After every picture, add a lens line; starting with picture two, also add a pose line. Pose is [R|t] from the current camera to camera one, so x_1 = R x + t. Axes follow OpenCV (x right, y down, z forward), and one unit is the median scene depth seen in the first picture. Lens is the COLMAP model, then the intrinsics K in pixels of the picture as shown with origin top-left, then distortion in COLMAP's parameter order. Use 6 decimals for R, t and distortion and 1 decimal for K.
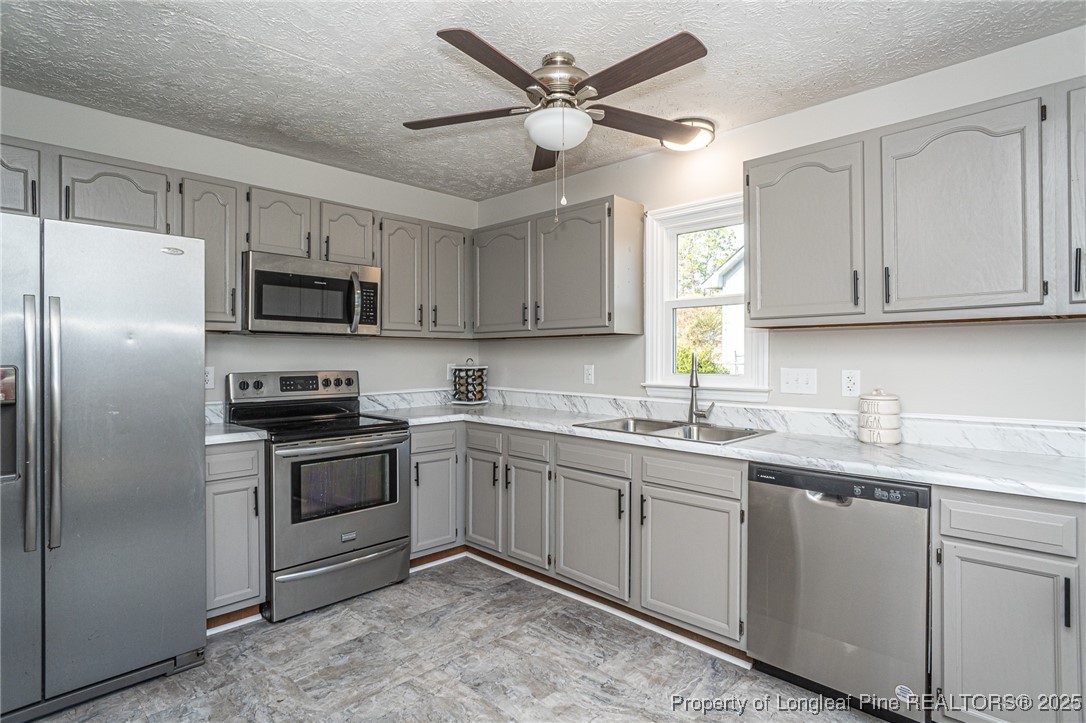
lens RADIAL K [[556.7, 0, 534.7], [0, 556.7, 359.8], [0, 0, 1]] dist [0.000047, 0.000947]
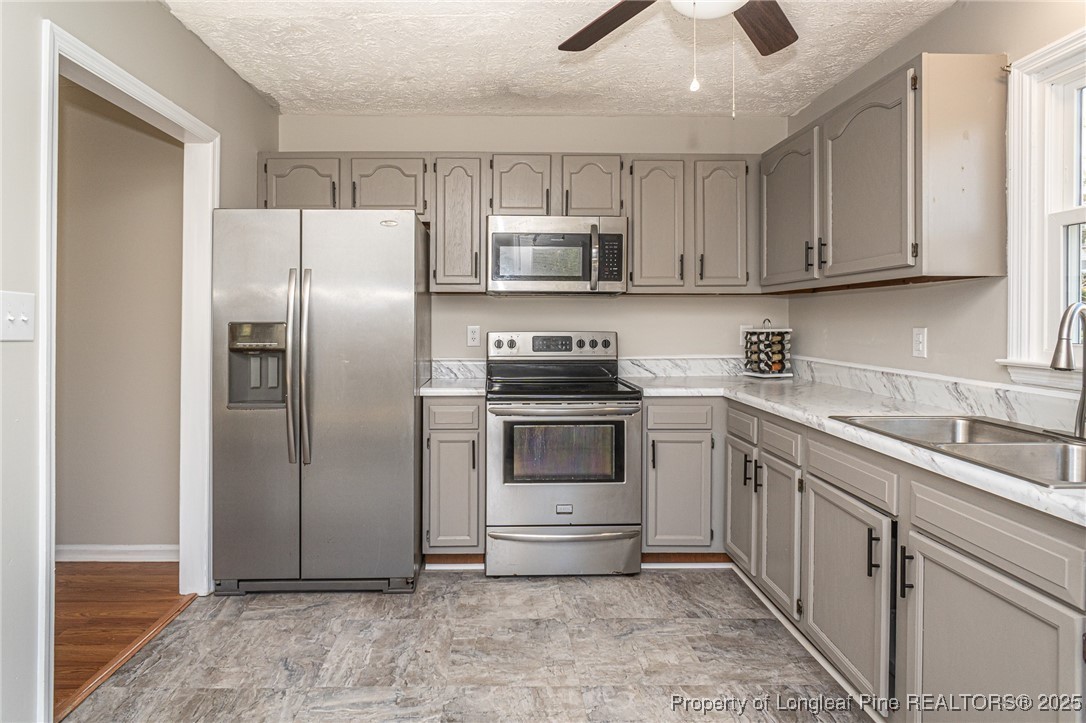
lens RADIAL K [[585.3, 0, 540.4], [0, 585.3, 321.8], [0, 0, 1]] dist [-0.001049, 0.000246]
pose [[0.727036, 0.001629, -0.686598, 0.279684], [-0.003934, 0.999991, -0.001793, 0.005783], [0.686588, 0.004005, 0.727035, 0.234394]]
